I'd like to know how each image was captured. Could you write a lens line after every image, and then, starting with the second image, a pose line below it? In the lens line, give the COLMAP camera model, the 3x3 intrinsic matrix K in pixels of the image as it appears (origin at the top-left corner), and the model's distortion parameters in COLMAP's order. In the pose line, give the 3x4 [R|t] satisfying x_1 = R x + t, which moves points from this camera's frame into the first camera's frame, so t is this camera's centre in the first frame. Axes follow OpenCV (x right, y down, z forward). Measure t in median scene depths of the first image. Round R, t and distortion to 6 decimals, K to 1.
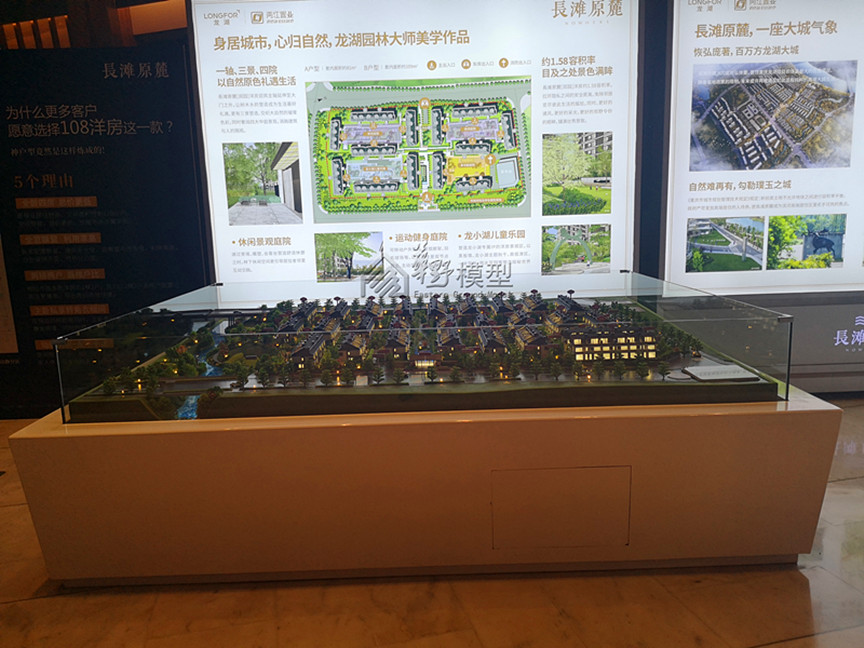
lens RADIAL K [[670.3, 0, 426.4], [0, 670.3, 325.2], [0, 0, 1]] dist [0.094352, -0.124272]
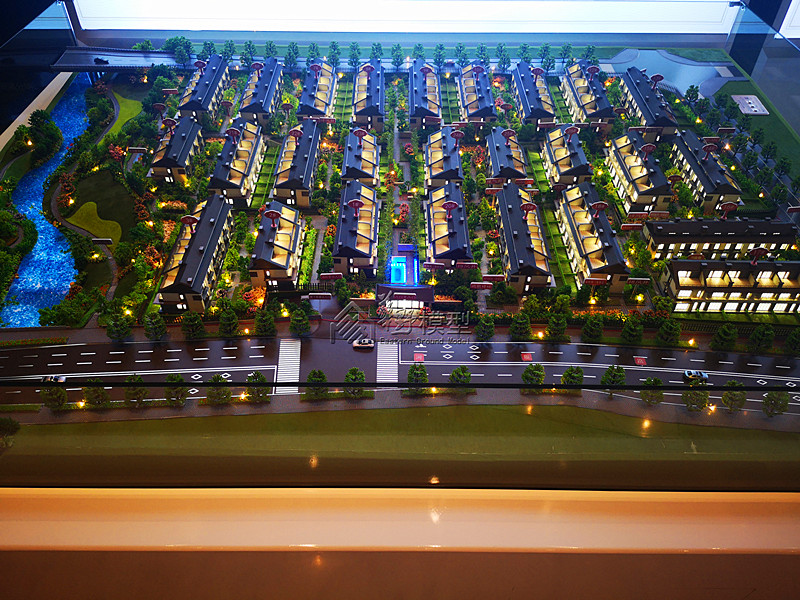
lens RADIAL K [[620.6, 0, 394.8], [0, 620.6, 301.1], [0, 0, 1]] dist [0.094352, -0.124272]
pose [[0.999288, 0.034724, 0.014780, -0.011369], [-0.037132, 0.834683, 0.549478, -0.151411], [0.006744, -0.549635, 0.835377, 0.368616]]
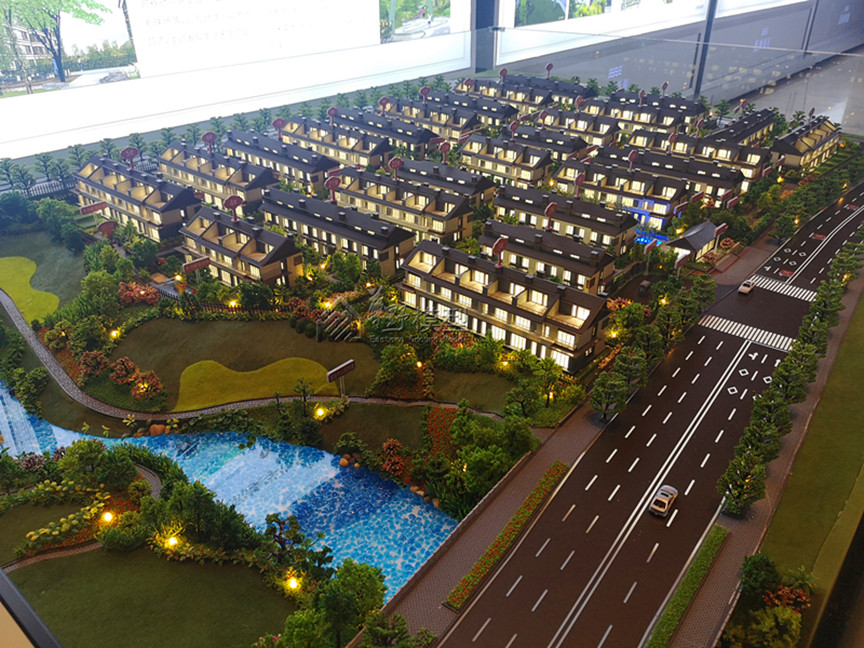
lens RADIAL K [[676.9, 0, 428.0], [0, 676.9, 321.0], [0, 0, 1]] dist [0.058766, -0.069893]
pose [[0.654899, -0.341360, 0.674226, -0.310482], [0.115078, 0.926810, 0.357463, -0.058375], [-0.746903, -0.156513, 0.646251, 0.536511]]
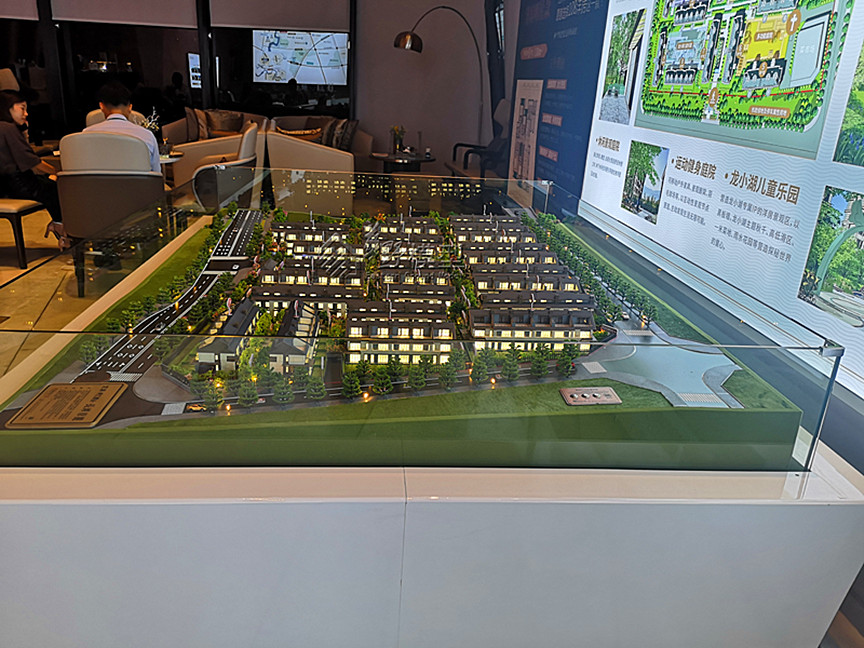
lens RADIAL K [[670.3, 0, 426.4], [0, 670.3, 325.2], [0, 0, 1]] dist [0.094352, -0.124272]
pose [[0.064028, 0.370889, -0.926467, 0.584617], [-0.220185, 0.910744, 0.349377, -0.162396], [0.973354, 0.181624, 0.139977, 0.717970]]
